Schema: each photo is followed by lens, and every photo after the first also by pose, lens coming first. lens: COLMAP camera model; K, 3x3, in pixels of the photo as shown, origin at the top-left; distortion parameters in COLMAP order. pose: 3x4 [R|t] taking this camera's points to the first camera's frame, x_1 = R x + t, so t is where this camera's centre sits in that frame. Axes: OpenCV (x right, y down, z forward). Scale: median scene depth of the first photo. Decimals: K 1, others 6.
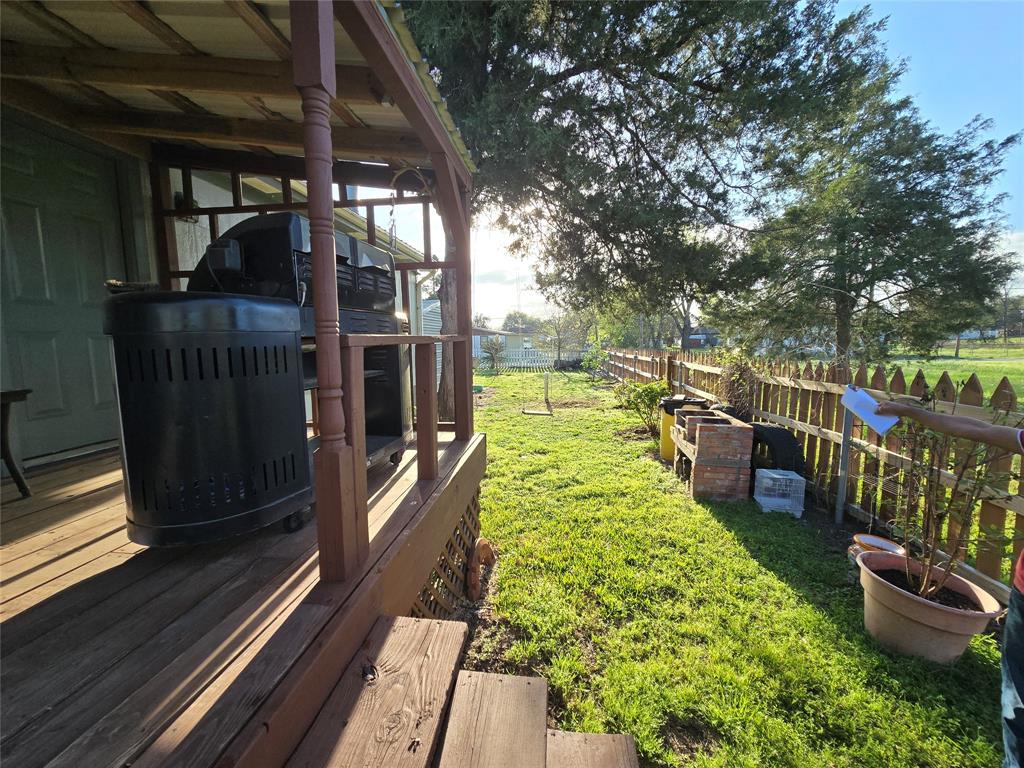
lens RADIAL K [[411.9, 0, 509.0], [0, 411.9, 386.1], [0, 0, 1]] dist [0.000828, 0.000251]
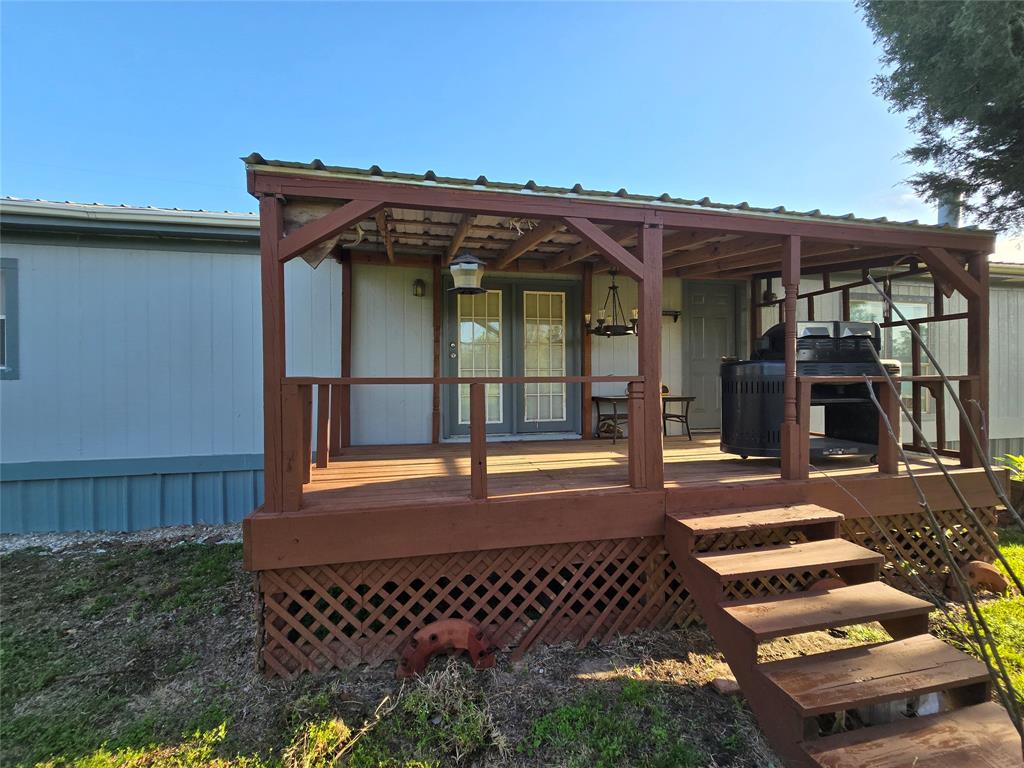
lens RADIAL K [[411.9, 0, 511.4], [0, 411.9, 377.2], [0, 0, 1]] dist [0.000828, 0.000251]
pose [[0.309199, 0.007649, -0.950967, 0.938445], [-0.105910, 0.994024, -0.026441, 0.079901], [0.945081, 0.108893, 0.308161, -0.905533]]
